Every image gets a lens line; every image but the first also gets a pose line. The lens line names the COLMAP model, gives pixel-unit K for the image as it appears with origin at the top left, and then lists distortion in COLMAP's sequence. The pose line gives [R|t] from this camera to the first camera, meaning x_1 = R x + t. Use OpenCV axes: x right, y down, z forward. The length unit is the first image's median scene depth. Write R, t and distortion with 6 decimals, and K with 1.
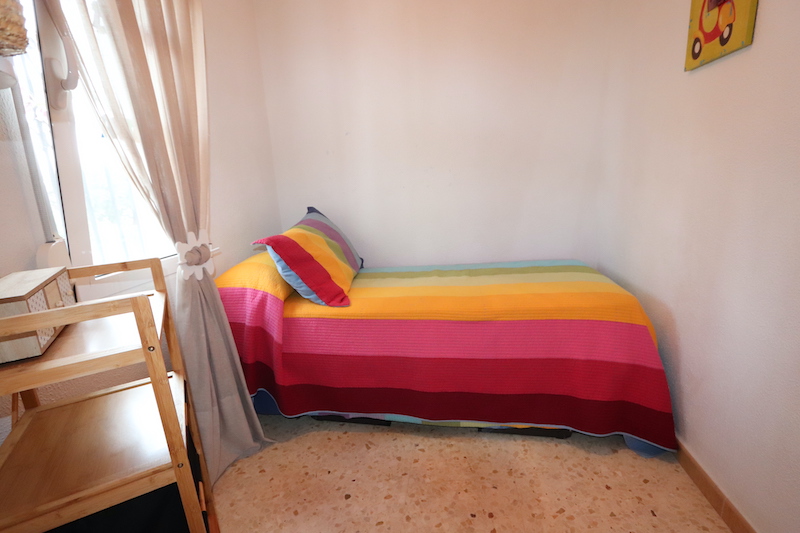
lens RADIAL K [[370.9, 0, 402.8], [0, 370.9, 264.2], [0, 0, 1]] dist [-0.020738, 0.003765]
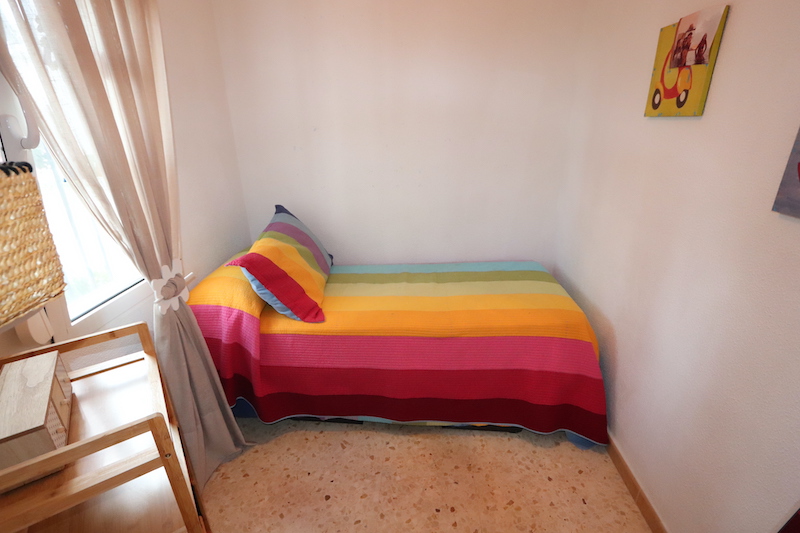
lens RADIAL K [[370.9, 0, 401.9], [0, 370.9, 270.3], [0, 0, 1]] dist [-0.020738, 0.003765]
pose [[0.995104, 0.001196, 0.098830, -0.034835], [-0.013935, 0.991636, 0.128311, -0.201349], [-0.097850, -0.129060, 0.986797, -0.041869]]
